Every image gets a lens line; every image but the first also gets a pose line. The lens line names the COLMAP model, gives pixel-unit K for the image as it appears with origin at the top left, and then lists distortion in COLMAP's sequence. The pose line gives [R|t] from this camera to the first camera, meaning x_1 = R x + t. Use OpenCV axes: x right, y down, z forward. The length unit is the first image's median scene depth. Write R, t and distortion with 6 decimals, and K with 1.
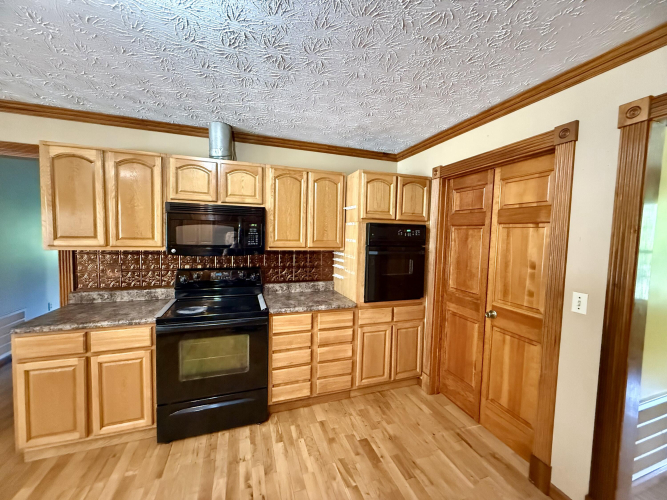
lens RADIAL K [[264.5, 0, 332.2], [0, 264.5, 248.7], [0, 0, 1]] dist [-0.003871, 0.001114]
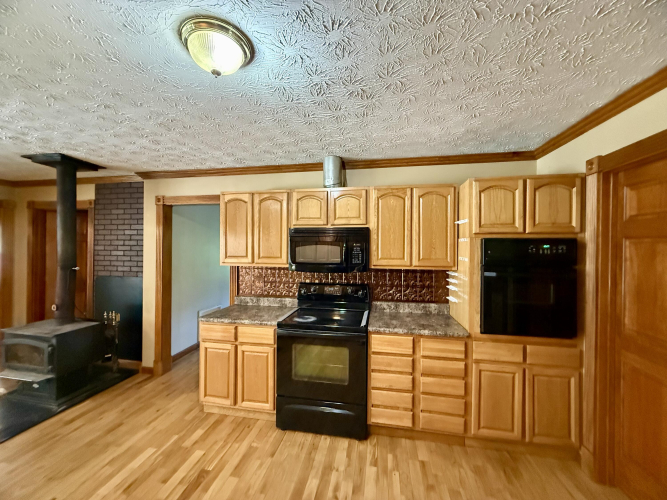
lens RADIAL K [[264.5, 0, 331.2], [0, 264.5, 248.7], [0, 0, 1]] dist [-0.003871, 0.001114]
pose [[0.867308, -0.016788, -0.497489, 0.147239], [-0.013749, 0.998242, -0.057655, -0.010342], [0.497582, 0.056845, 0.865552, 0.029221]]
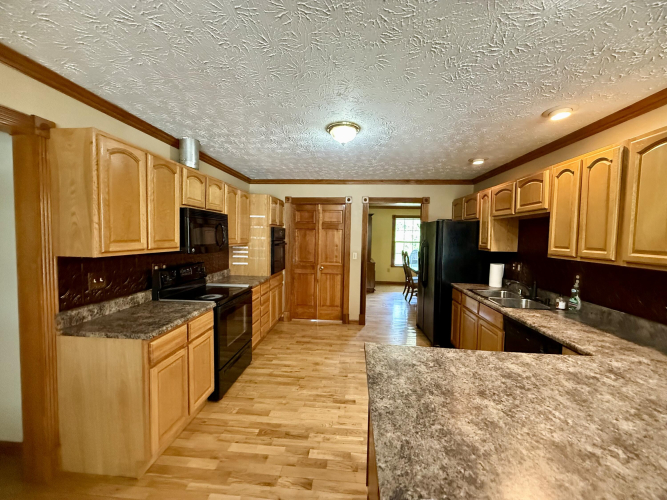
lens RADIAL K [[264.5, 0, 331.9], [0, 264.5, 250.0], [0, 0, 1]] dist [-0.003871, 0.001114]
pose [[0.412067, -0.065312, 0.908810, -1.347877], [0.043779, 0.997695, 0.051850, -0.024922], [-0.910101, 0.018421, 0.413976, -0.032244]]
